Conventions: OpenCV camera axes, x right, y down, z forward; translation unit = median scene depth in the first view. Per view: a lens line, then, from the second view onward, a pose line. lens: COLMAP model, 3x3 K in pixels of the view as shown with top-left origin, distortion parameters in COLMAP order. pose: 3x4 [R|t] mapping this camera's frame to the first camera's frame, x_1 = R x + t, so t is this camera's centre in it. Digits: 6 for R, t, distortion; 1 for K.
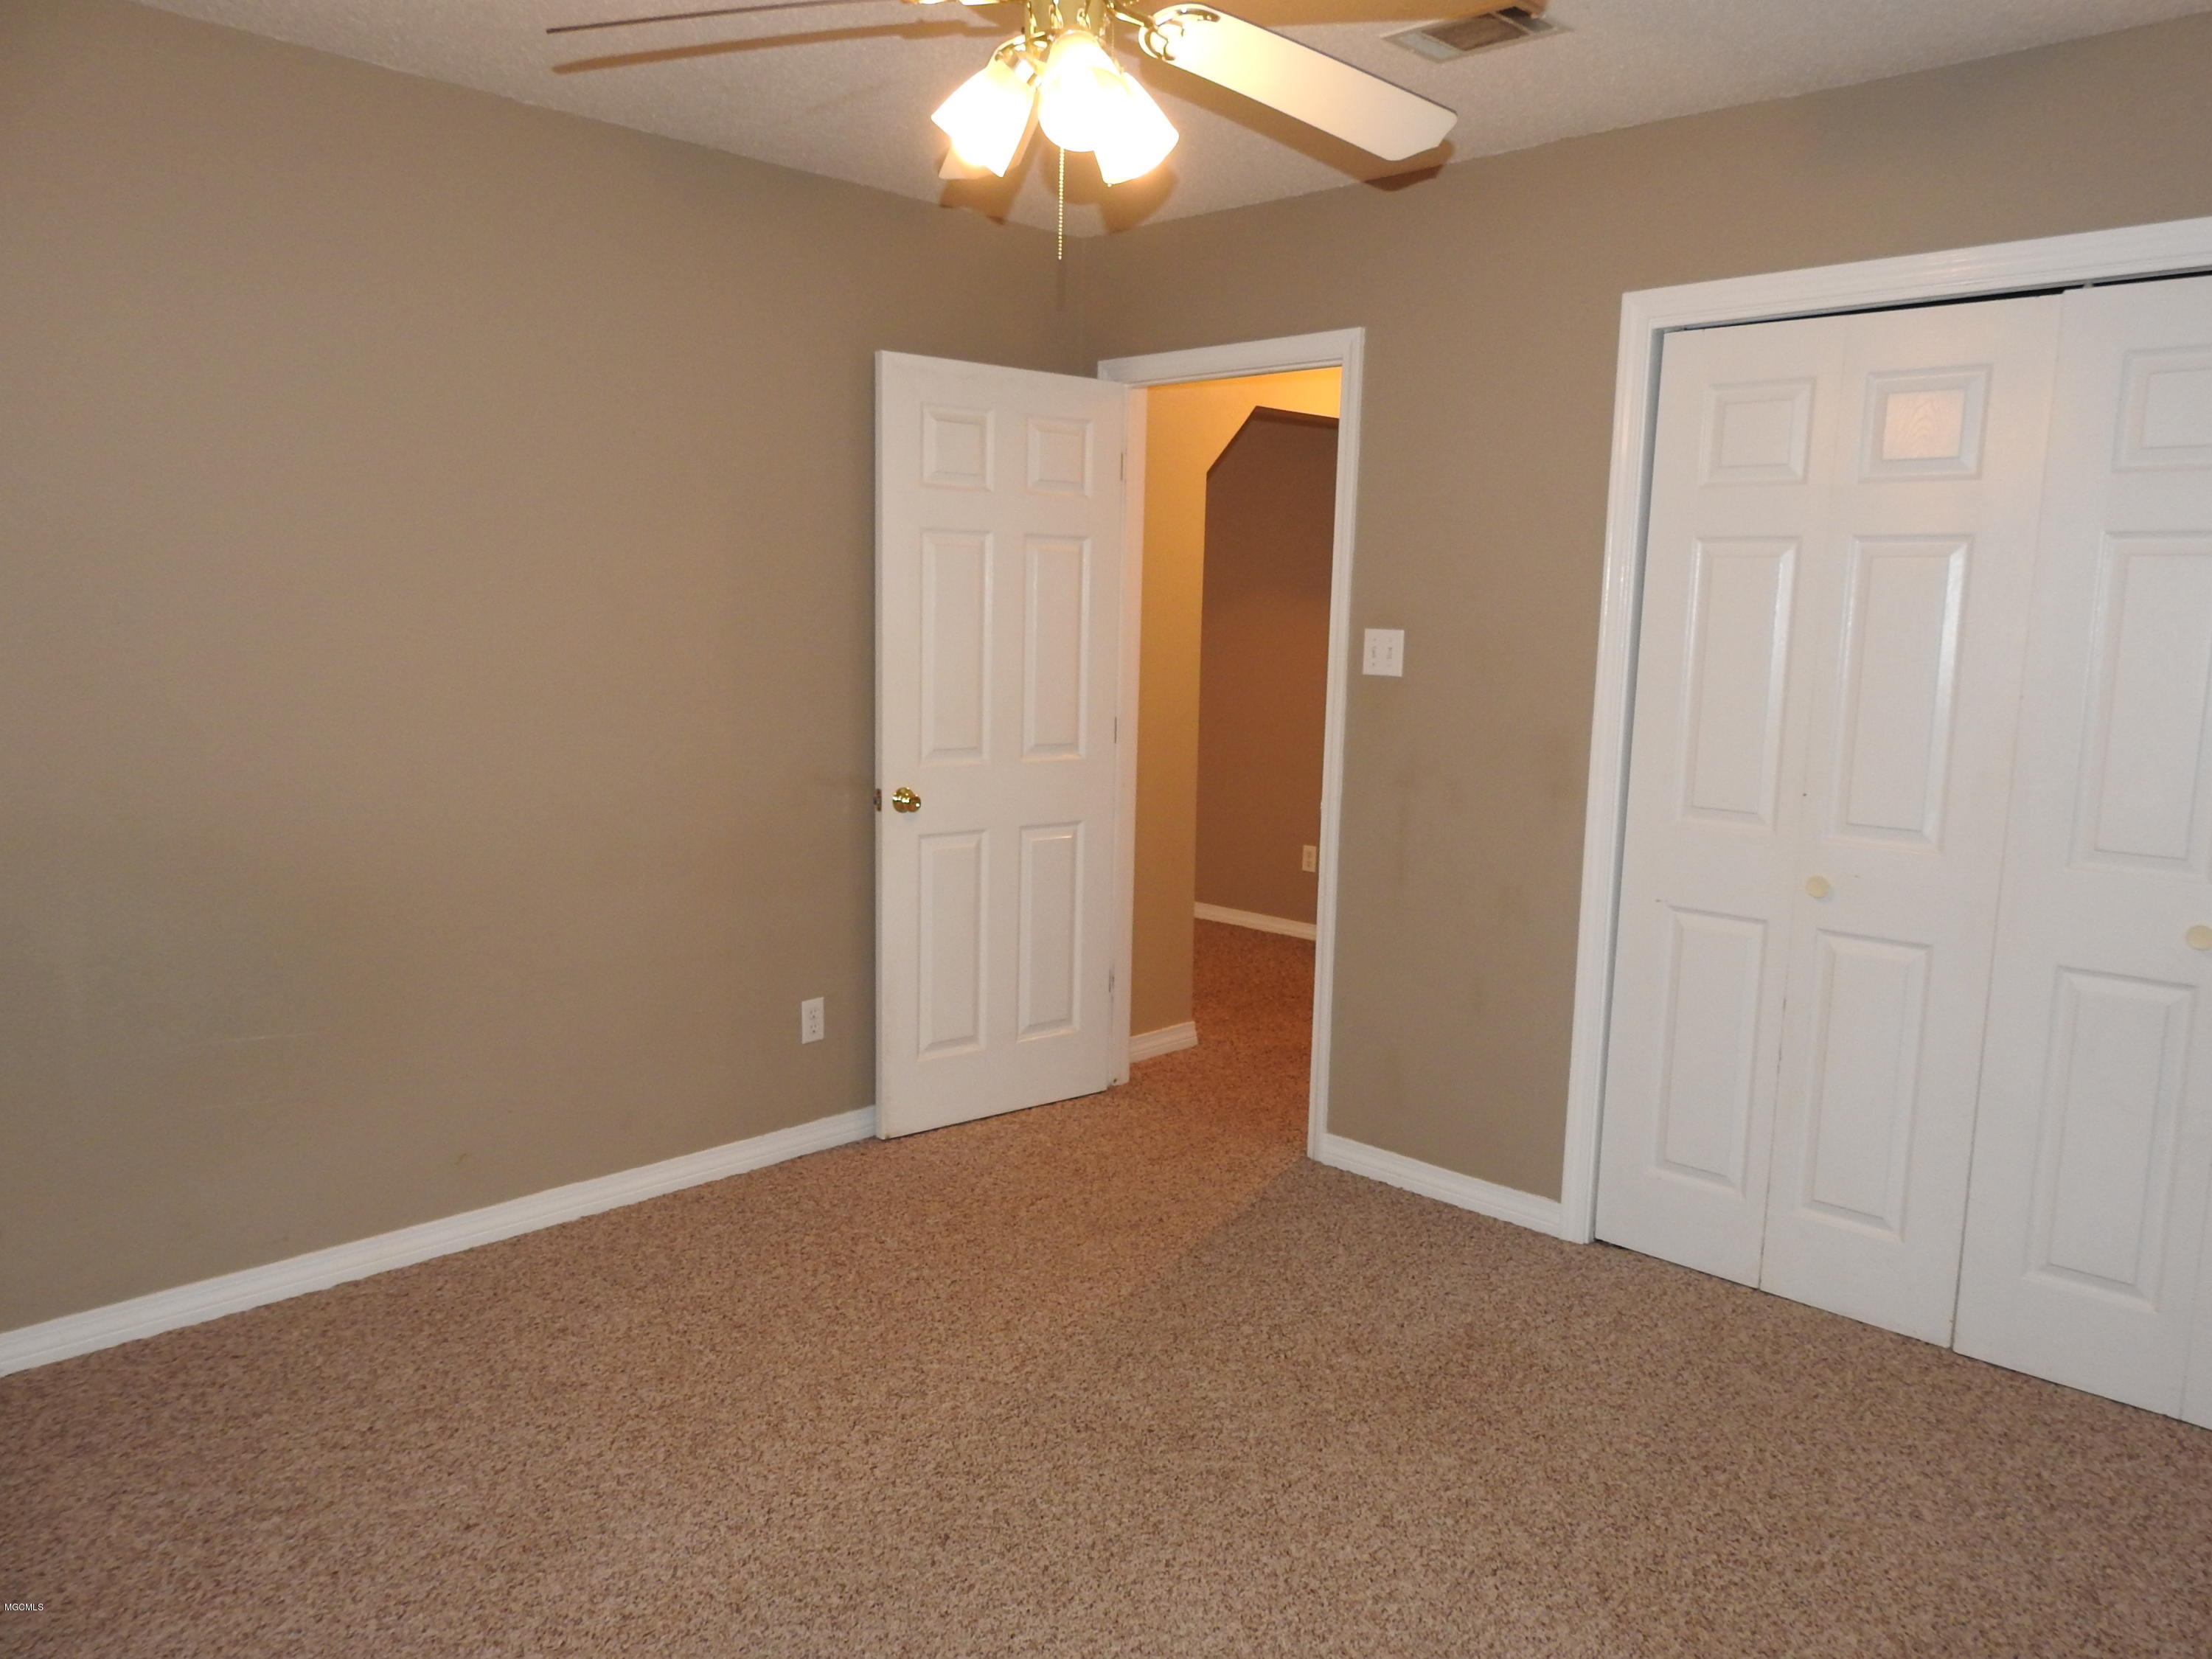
lens RADIAL K [[1595.5, 0, 1110.0], [0, 1595.5, 826.6], [0, 0, 1]] dist [-0.004208, 0.009841]
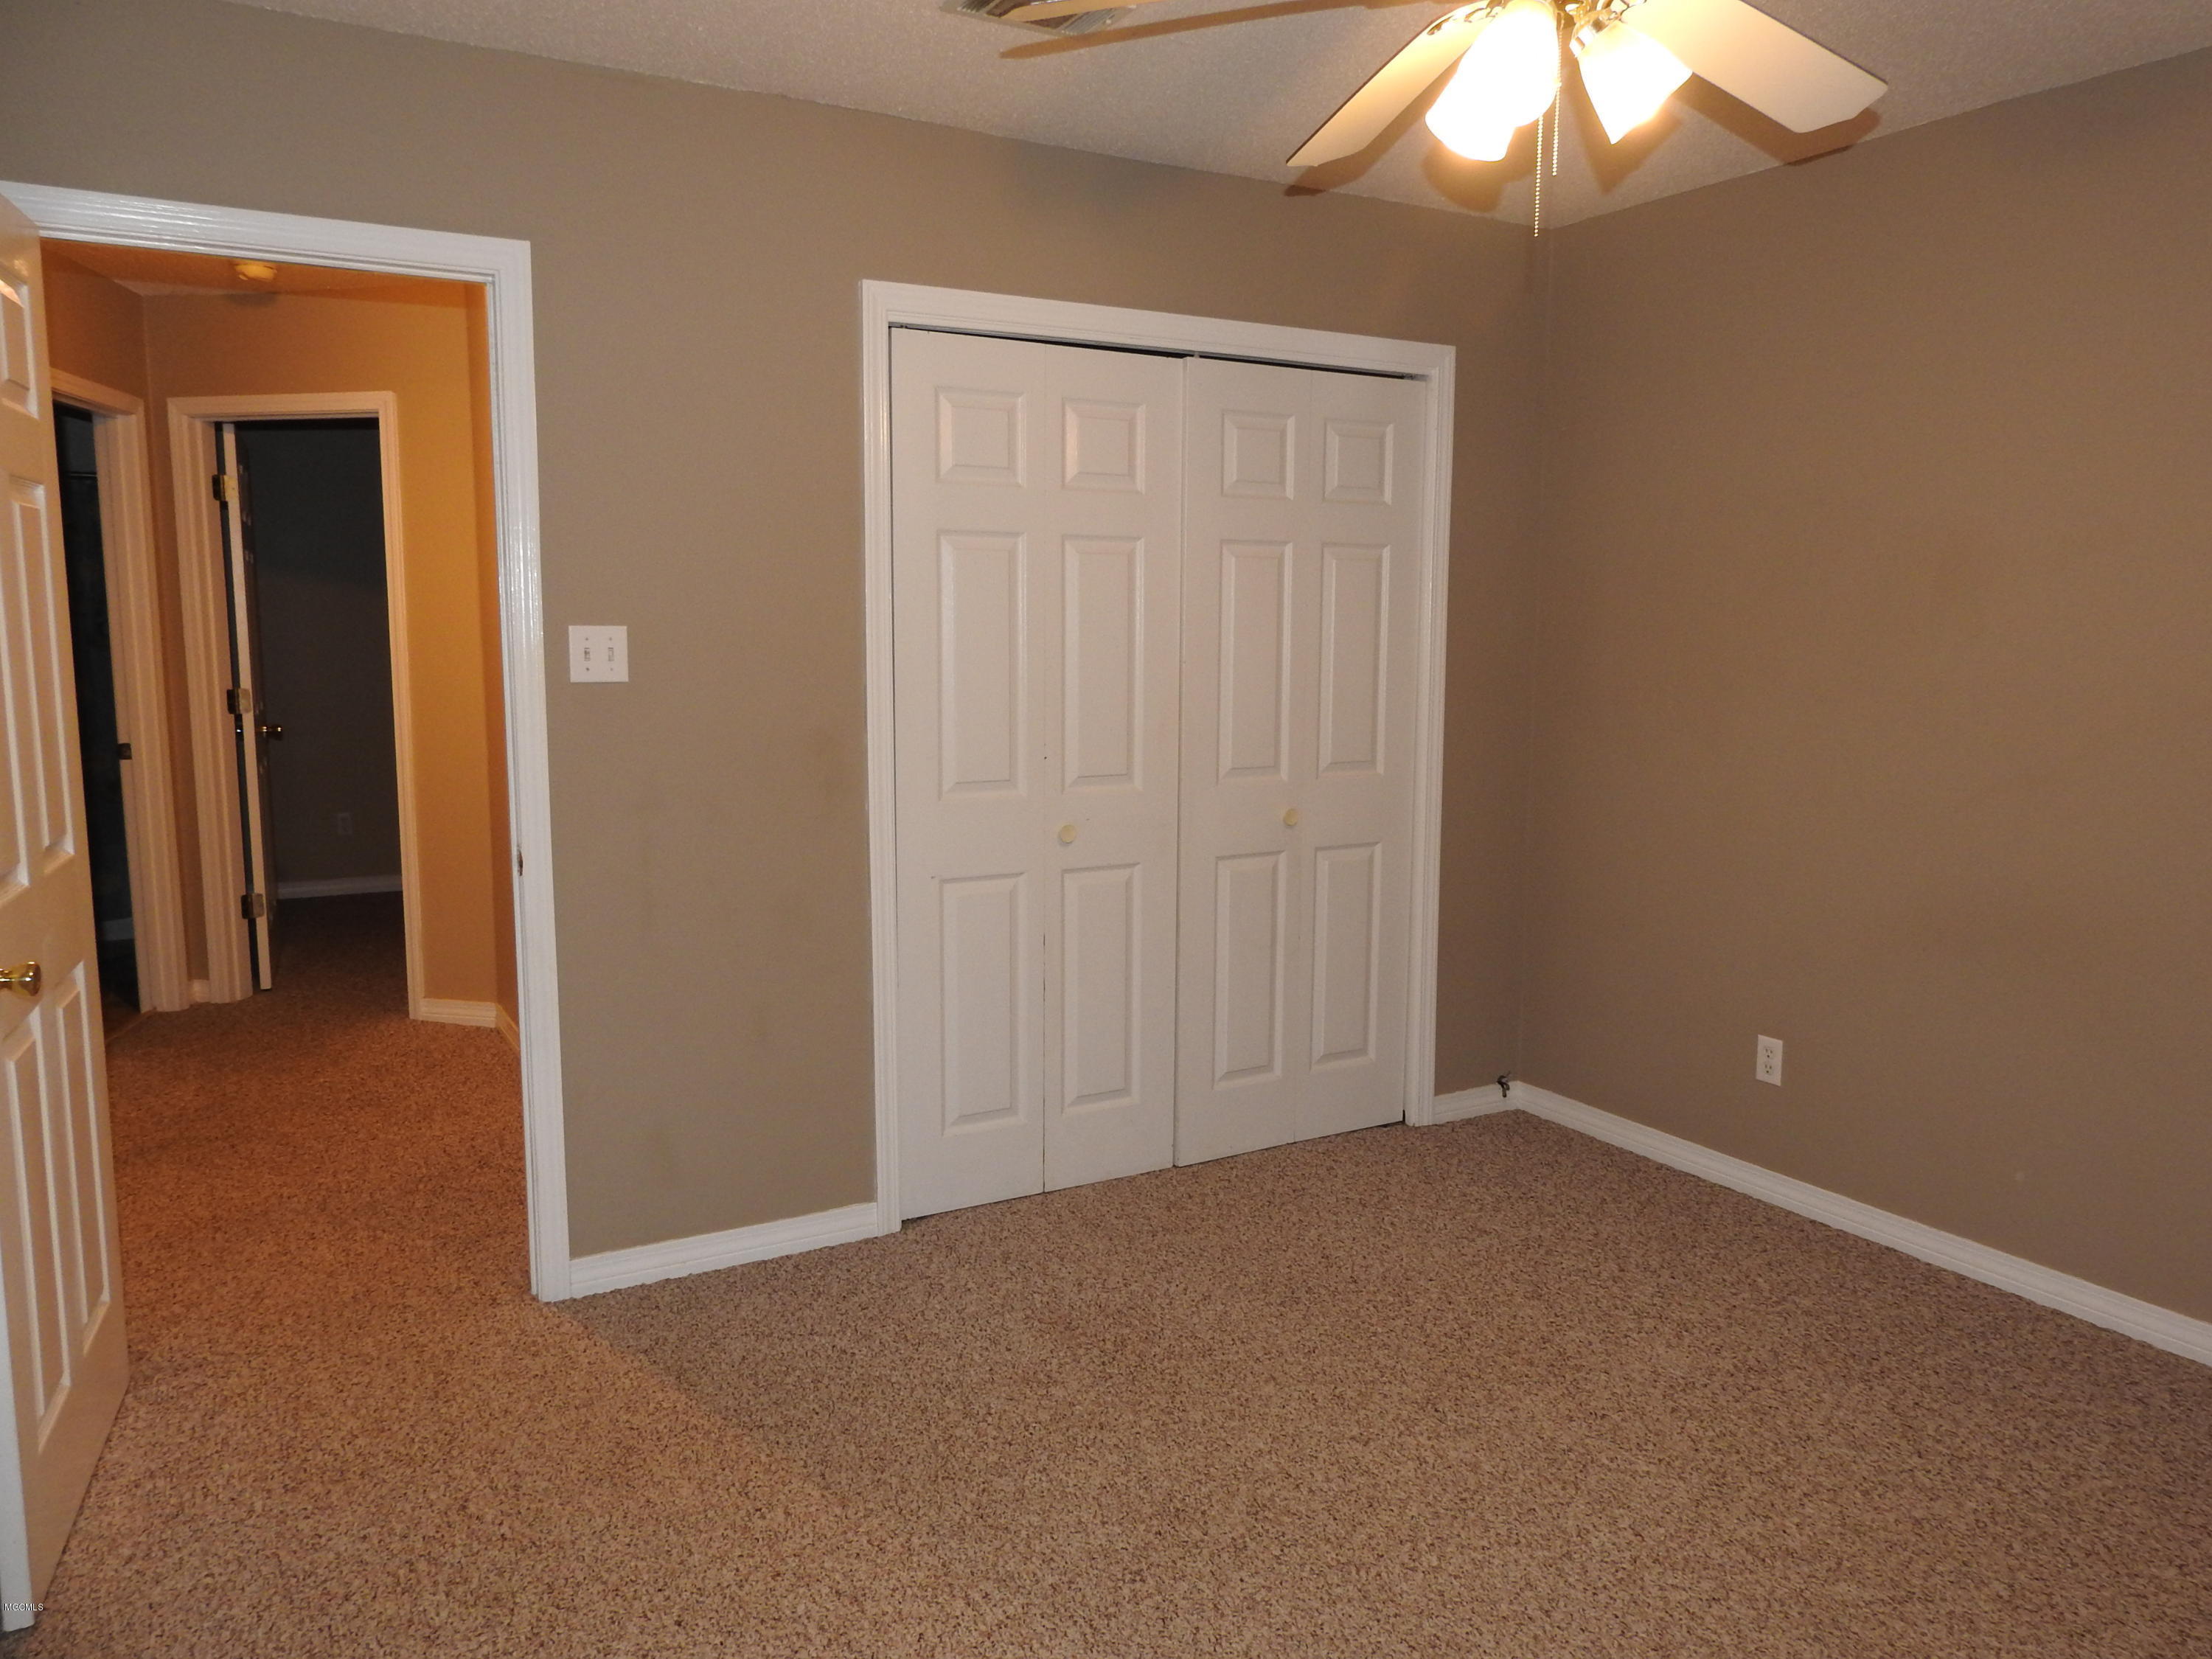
lens RADIAL K [[1595.5, 0, 1110.0], [0, 1595.5, 826.6], [0, 0, 1]] dist [-0.004208, 0.009841]
pose [[0.269486, -0.147970, 0.951568, -0.612679], [0.132674, 0.984407, 0.115503, -0.091166], [-0.953821, 0.095122, 0.284916, 0.587309]]
